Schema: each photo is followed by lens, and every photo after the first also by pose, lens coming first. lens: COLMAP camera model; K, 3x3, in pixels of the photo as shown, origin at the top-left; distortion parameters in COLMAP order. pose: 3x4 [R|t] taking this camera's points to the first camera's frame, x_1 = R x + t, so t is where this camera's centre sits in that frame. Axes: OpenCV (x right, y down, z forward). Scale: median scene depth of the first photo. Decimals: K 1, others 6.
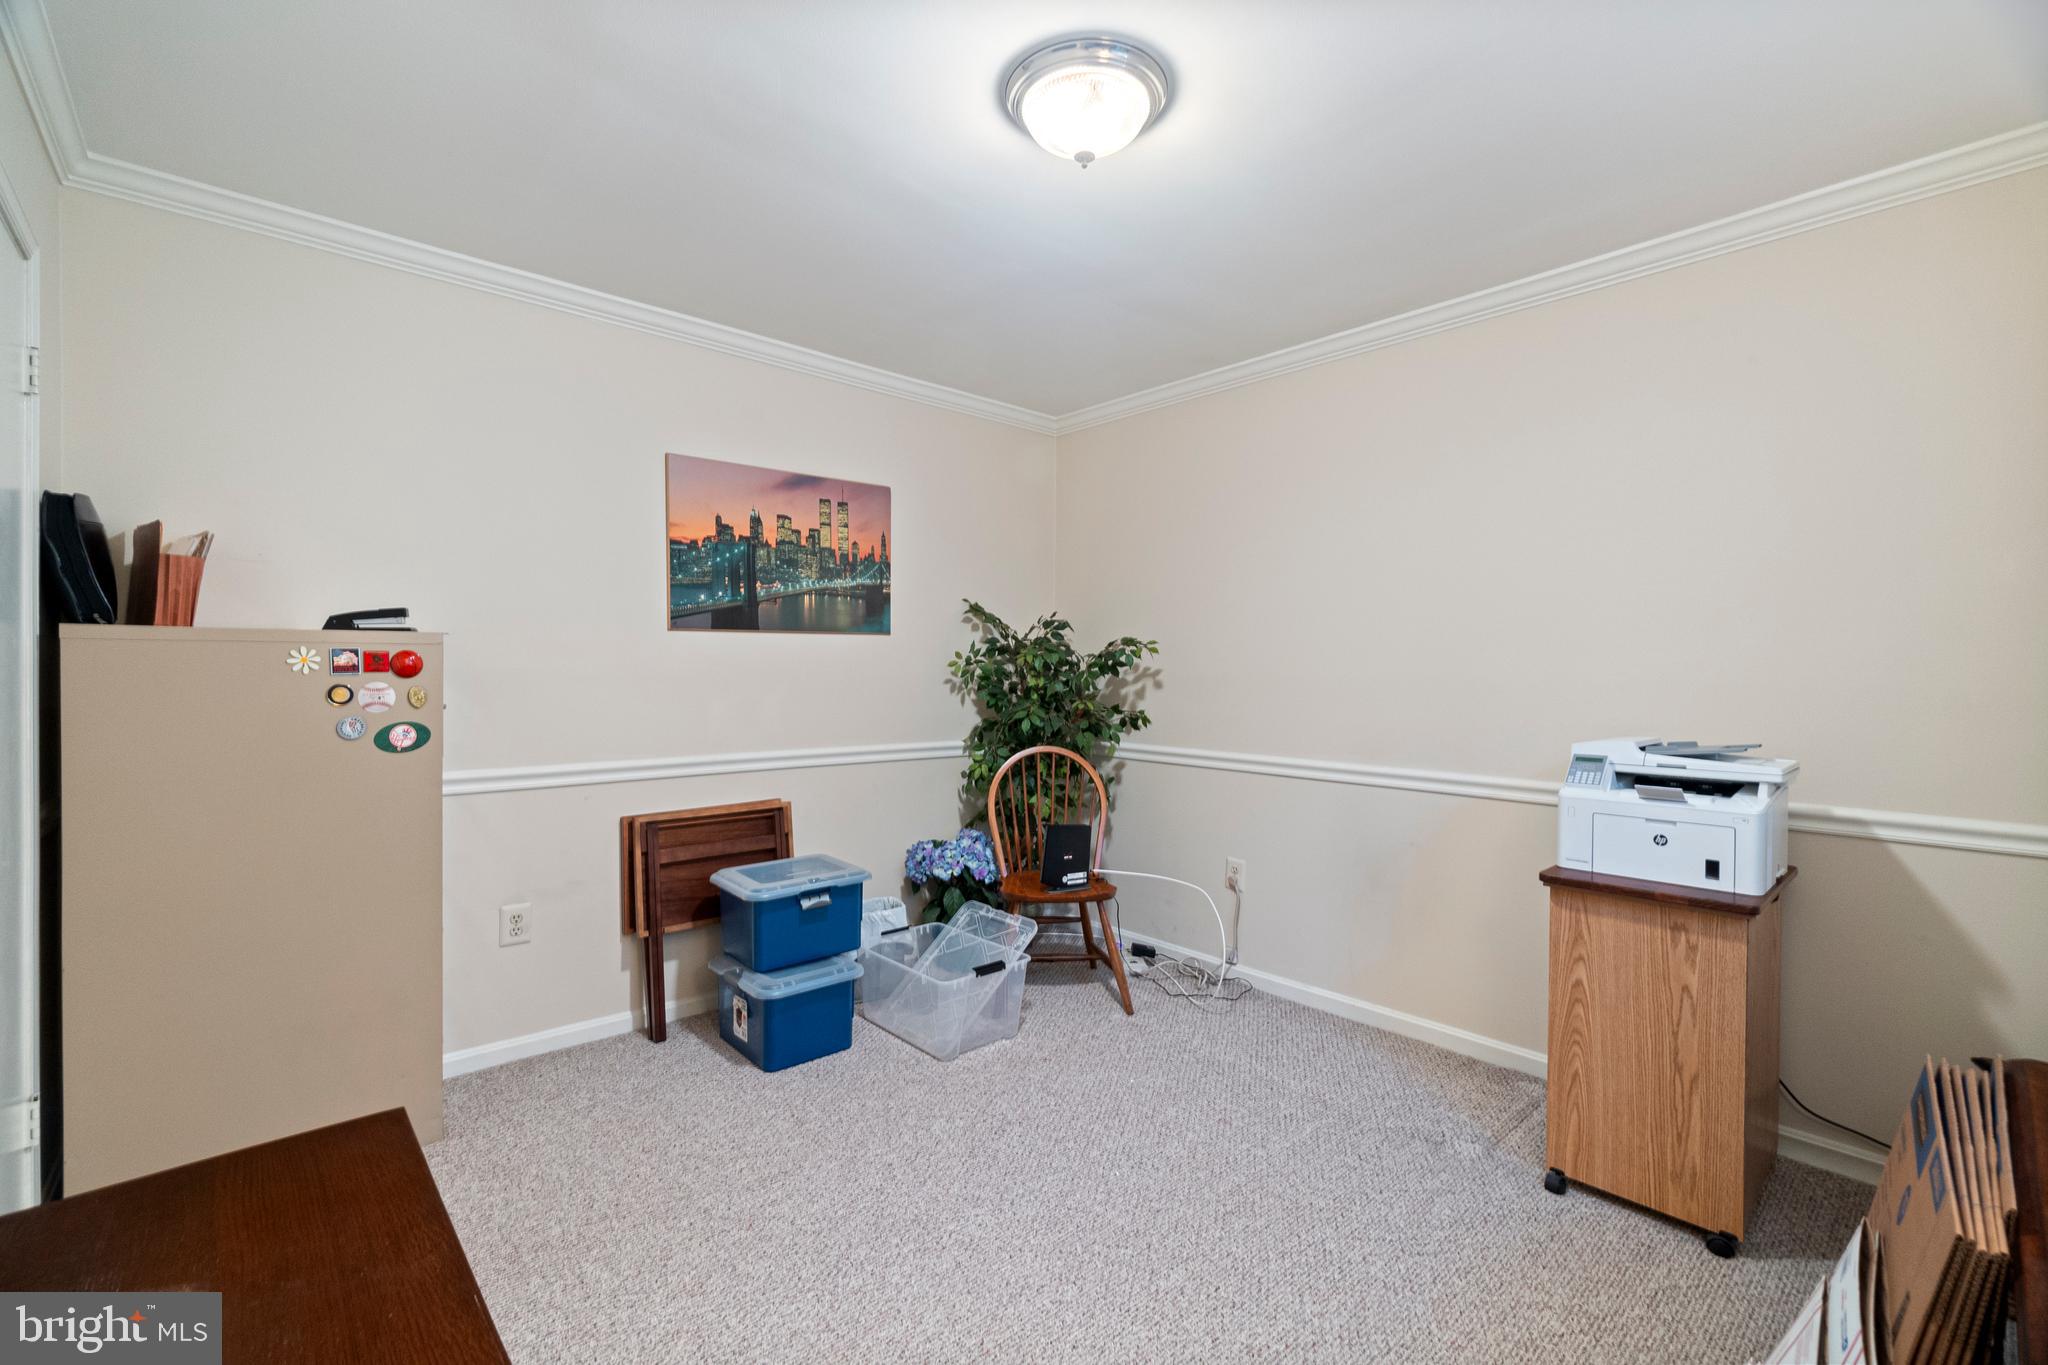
lens RADIAL K [[890.7, 0, 1013.4], [0, 890.7, 677.1], [0, 0, 1]] dist [-0.006832, 0.001895]
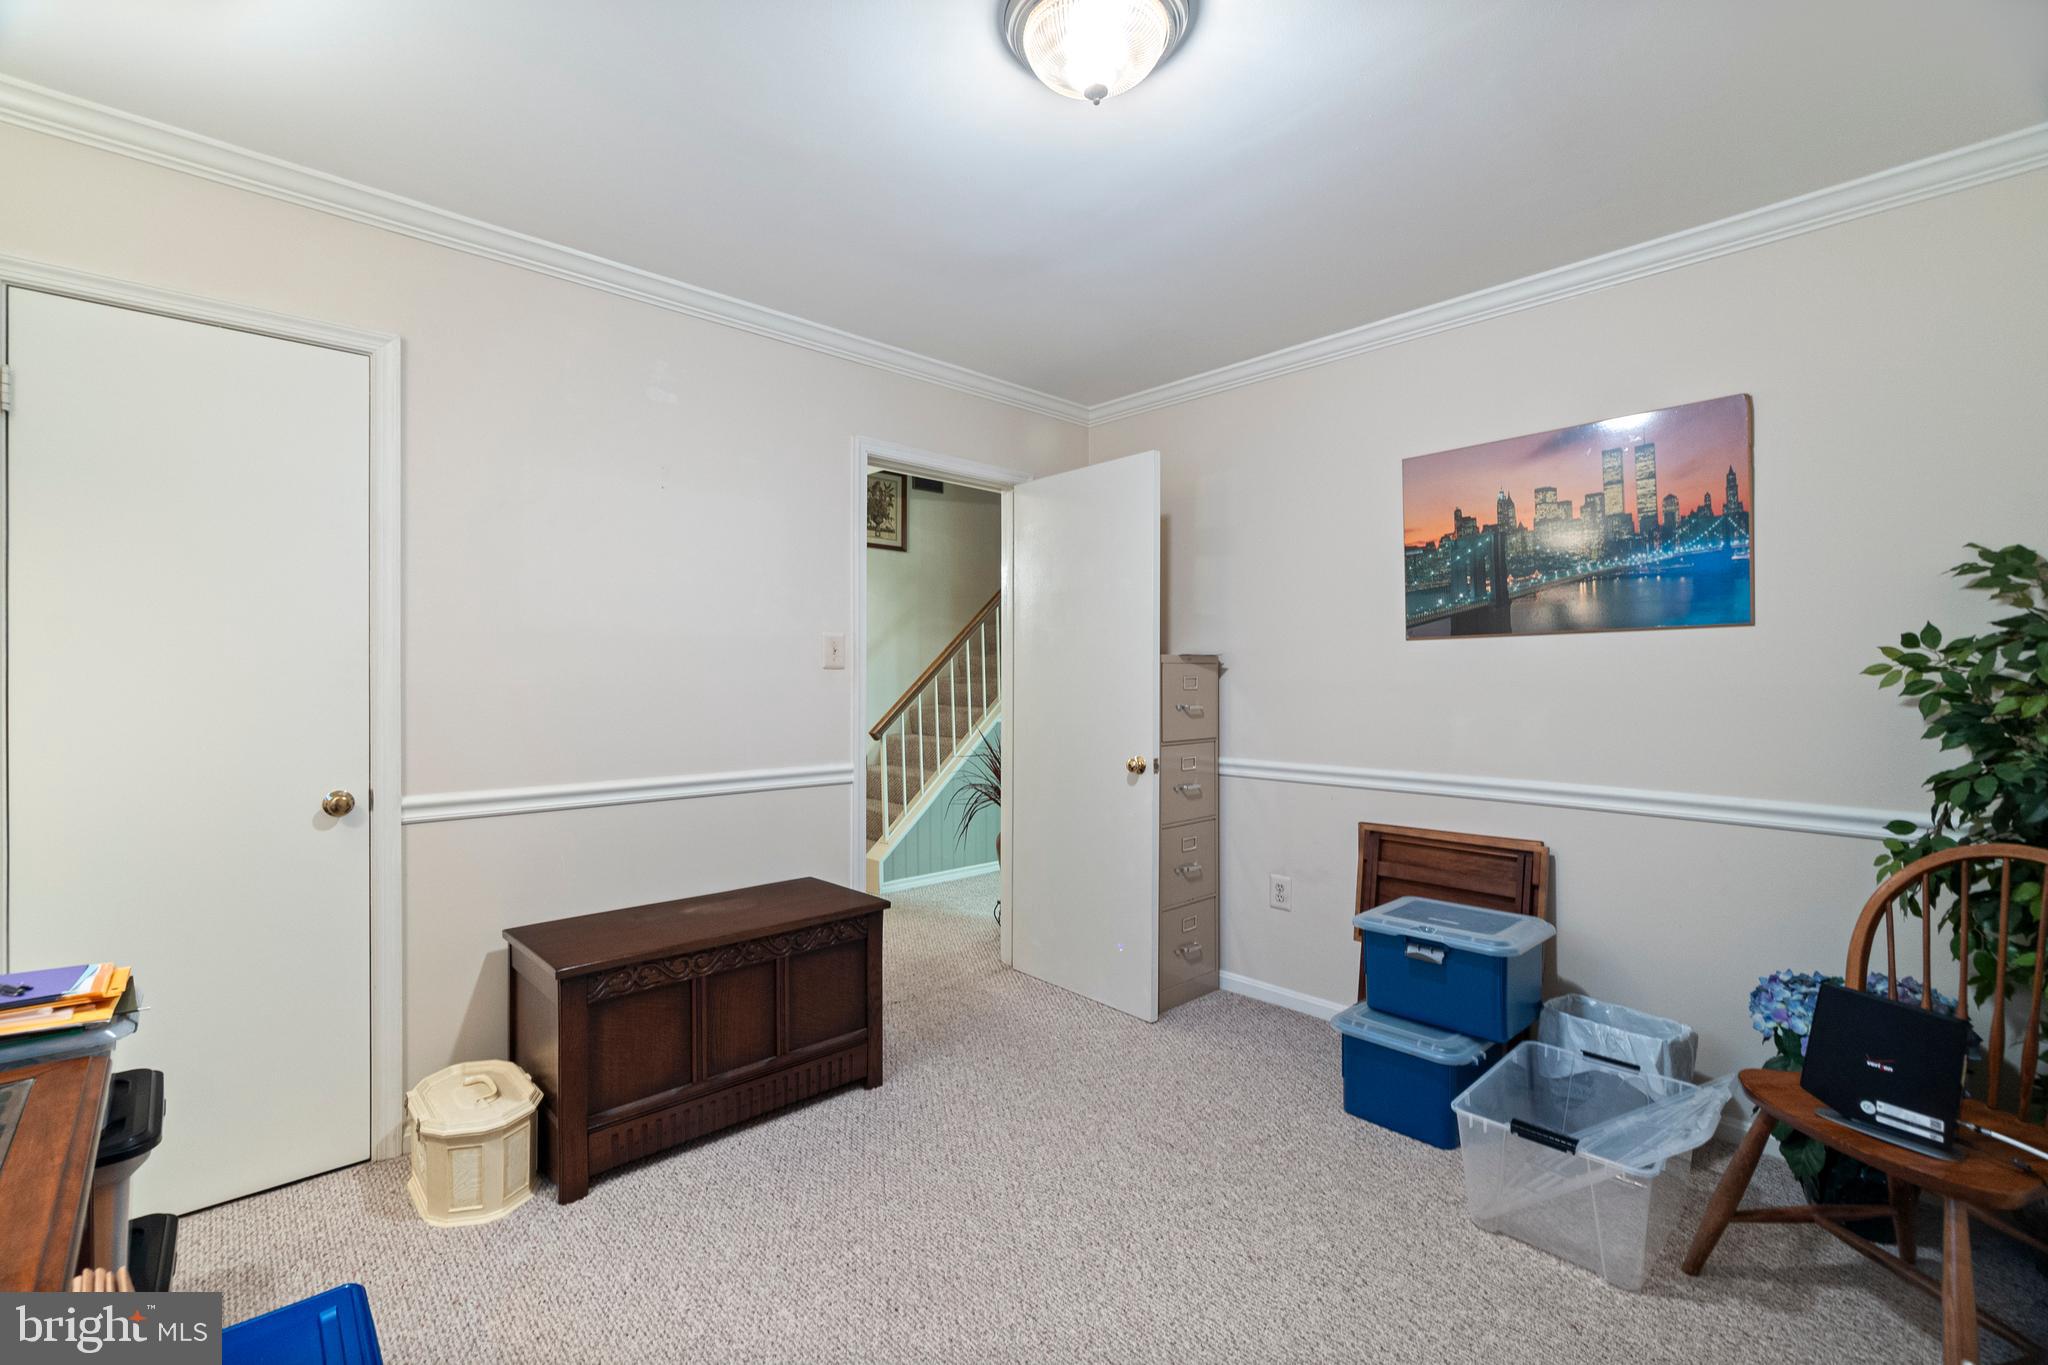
lens RADIAL K [[890.7, 0, 1015.4], [0, 890.7, 685.2], [0, 0, 1]] dist [-0.006832, 0.001895]
pose [[0.012043, 0.000265, -0.999927, 0.548848], [-0.014178, 0.999899, 0.000094, 0.002492], [0.999827, 0.014176, 0.012045, 0.534039]]
